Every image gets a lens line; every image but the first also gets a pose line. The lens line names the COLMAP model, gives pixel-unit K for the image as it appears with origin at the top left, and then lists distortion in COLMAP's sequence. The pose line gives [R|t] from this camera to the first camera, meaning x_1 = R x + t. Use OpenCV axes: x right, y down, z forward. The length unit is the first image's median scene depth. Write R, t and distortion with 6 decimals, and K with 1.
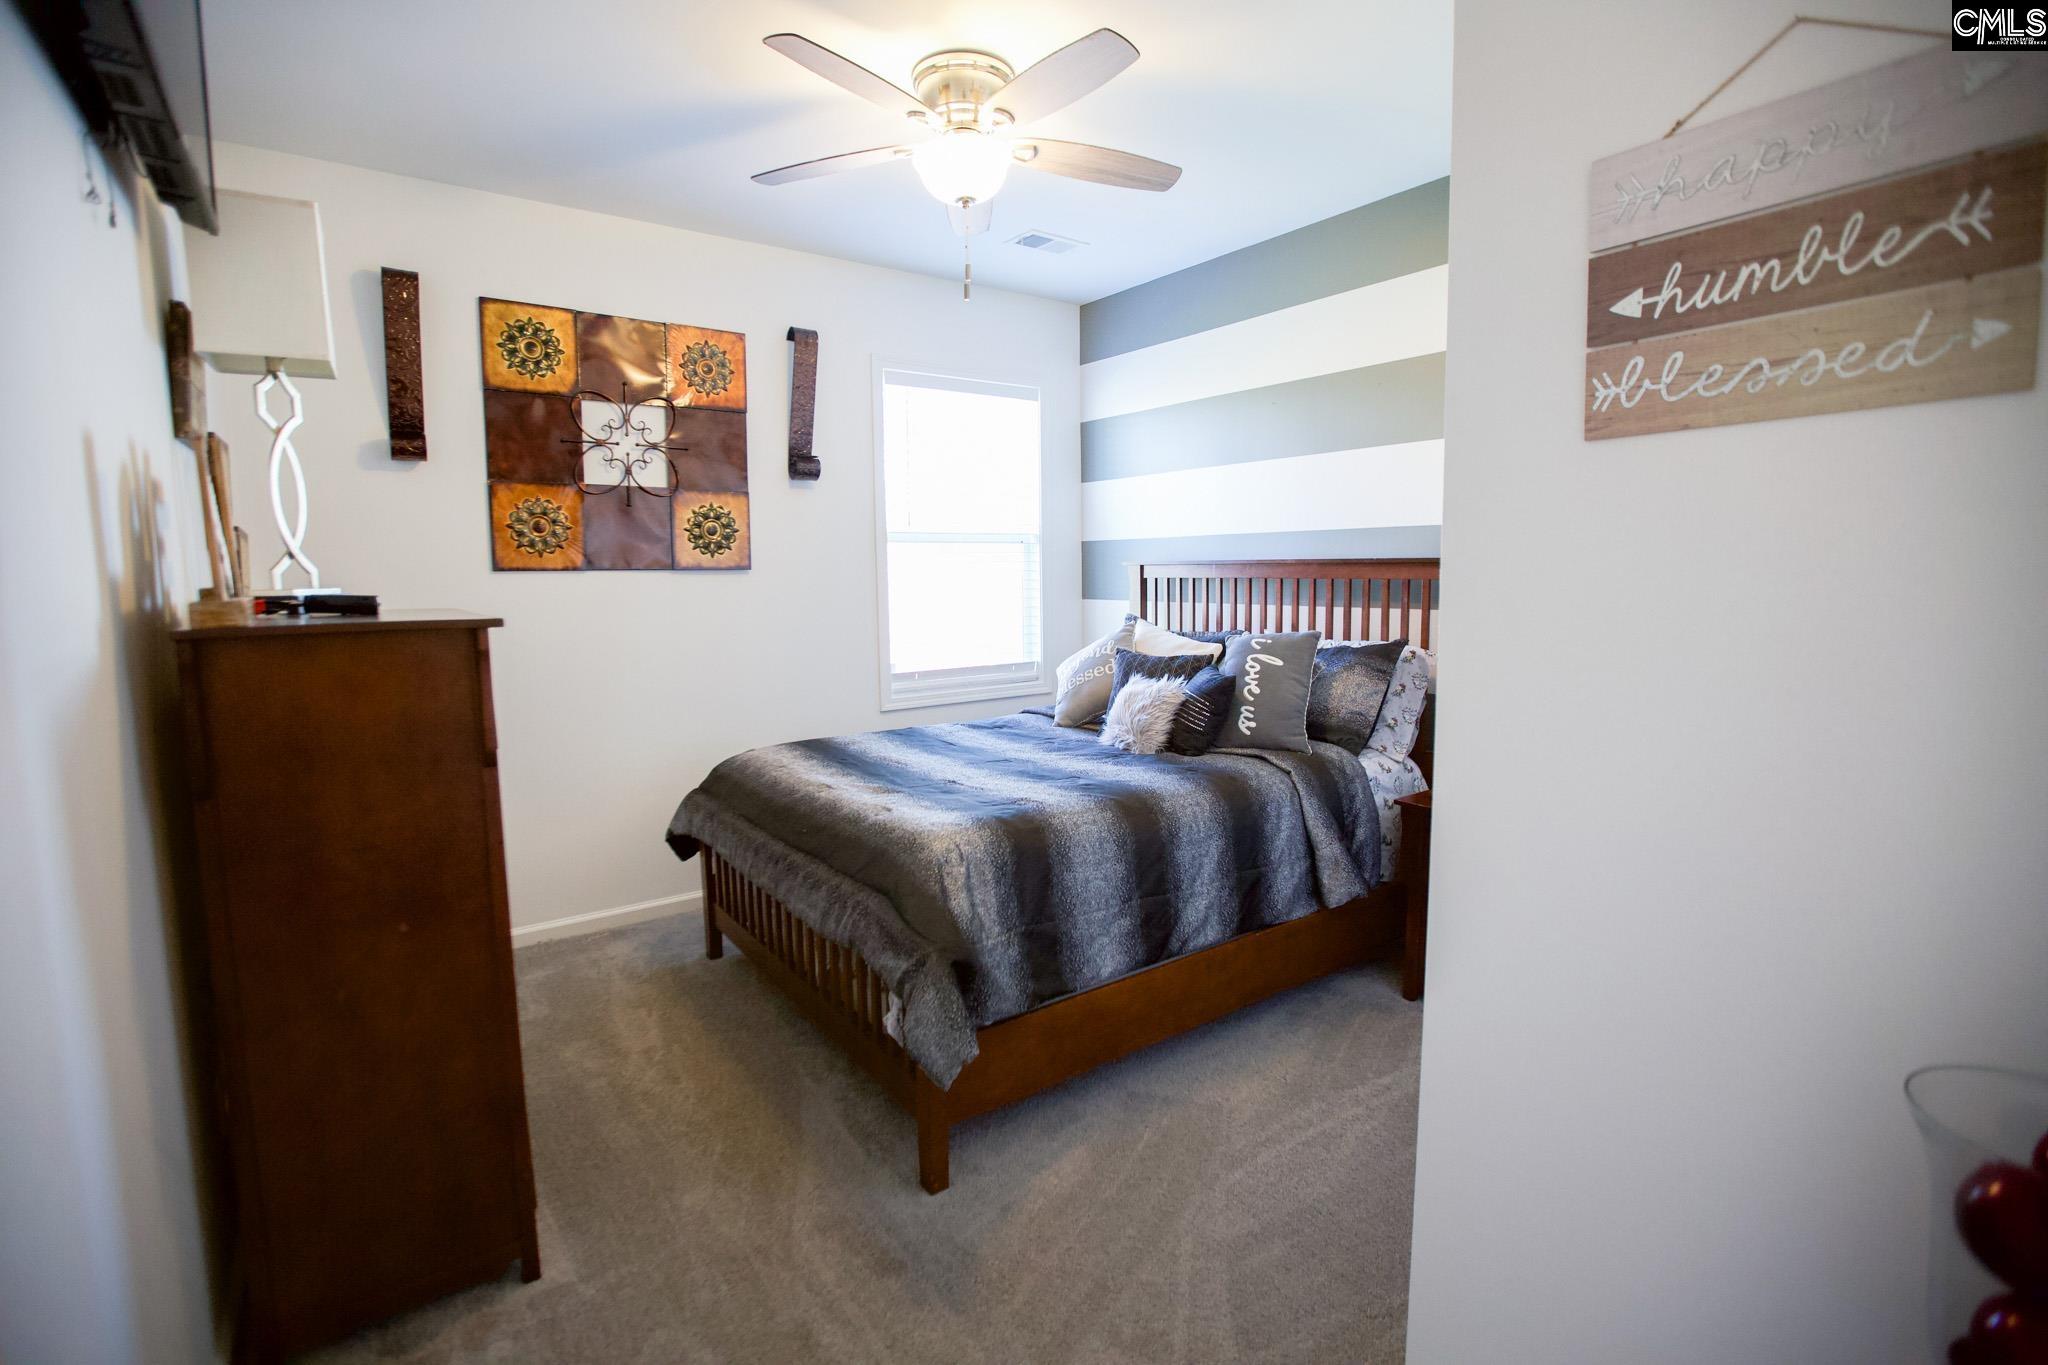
lens RADIAL K [[925.4, 0, 1025.8], [0, 925.4, 674.0], [0, 0, 1]] dist [-0.039437, 0.013868]
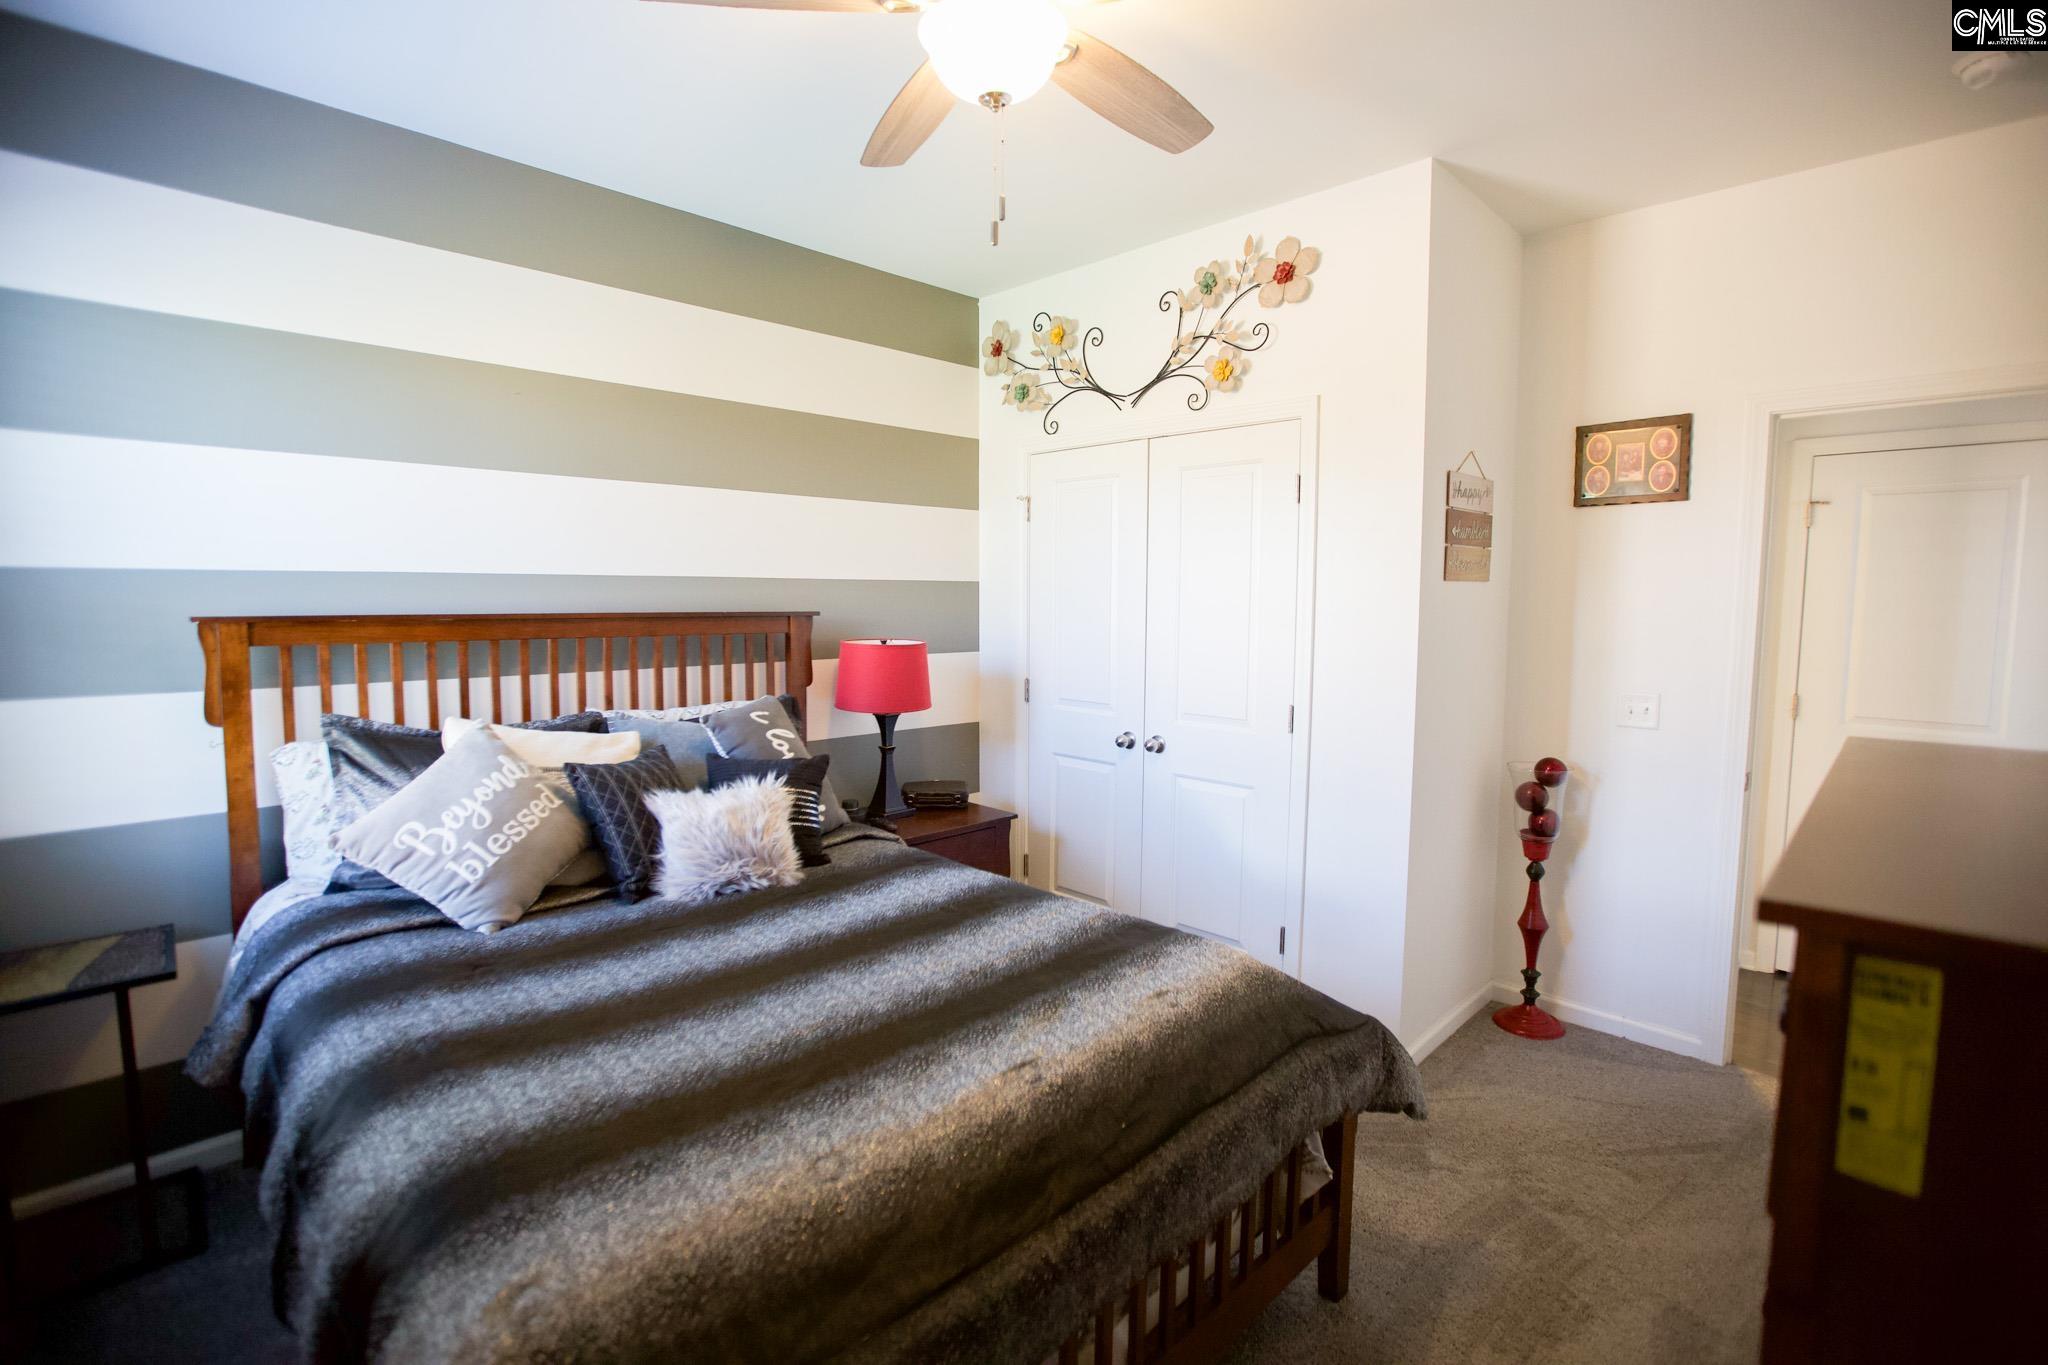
lens RADIAL K [[925.4, 0, 1025.8], [0, 925.4, 674.0], [0, 0, 1]] dist [-0.039437, 0.013868]
pose [[-0.142099, -0.071442, 0.987271, -0.556768], [0.098903, 0.991376, 0.085974, -0.111208], [-0.984899, 0.109861, -0.133808, 0.813062]]
